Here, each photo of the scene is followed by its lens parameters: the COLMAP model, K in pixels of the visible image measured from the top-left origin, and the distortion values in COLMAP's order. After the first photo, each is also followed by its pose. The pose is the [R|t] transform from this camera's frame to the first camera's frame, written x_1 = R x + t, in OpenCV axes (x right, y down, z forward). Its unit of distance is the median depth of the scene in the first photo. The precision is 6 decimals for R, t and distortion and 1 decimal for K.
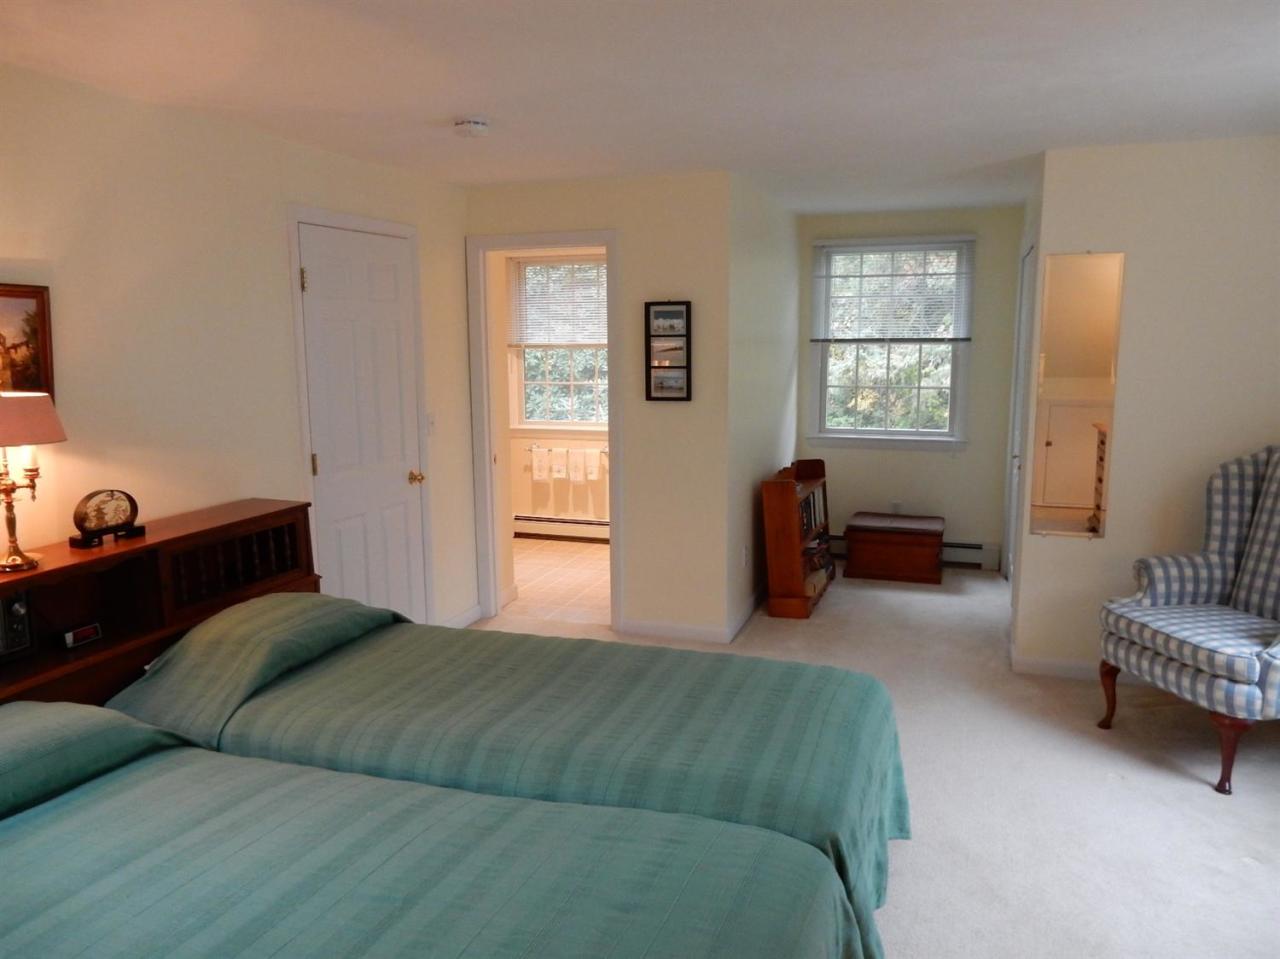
lens RADIAL K [[936.7, 0, 636.5], [0, 936.7, 482.4], [0, 0, 1]] dist [-0.002785, -0.000883]
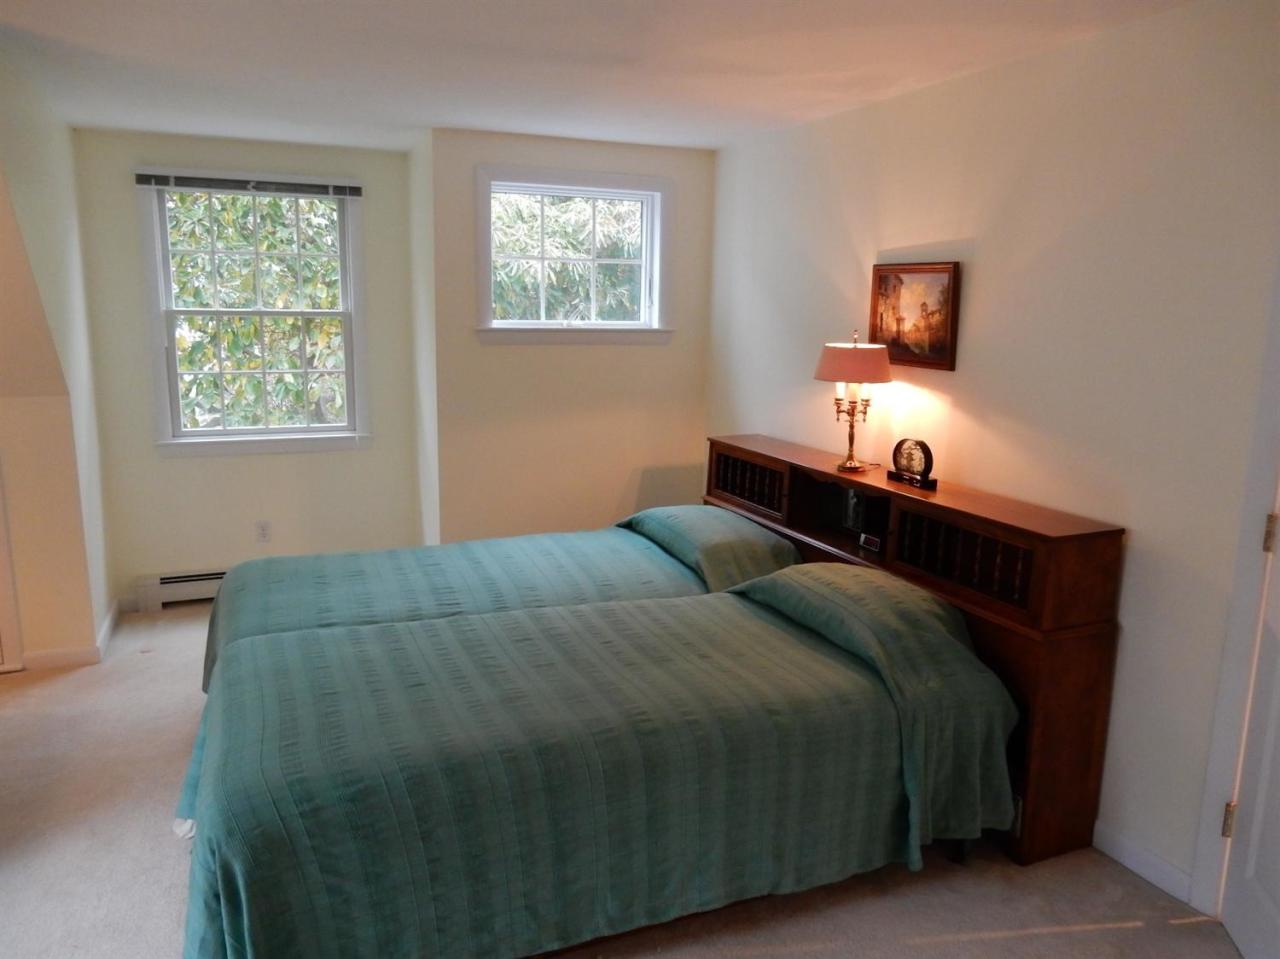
lens RADIAL K [[936.7, 0, 636.5], [0, 936.7, 482.4], [0, 0, 1]] dist [-0.002785, -0.000883]
pose [[-0.741921, 0.117170, -0.660170, 0.407288], [-0.116713, 0.947011, 0.299247, -0.221716], [0.660250, 0.299068, -0.688932, 1.427426]]
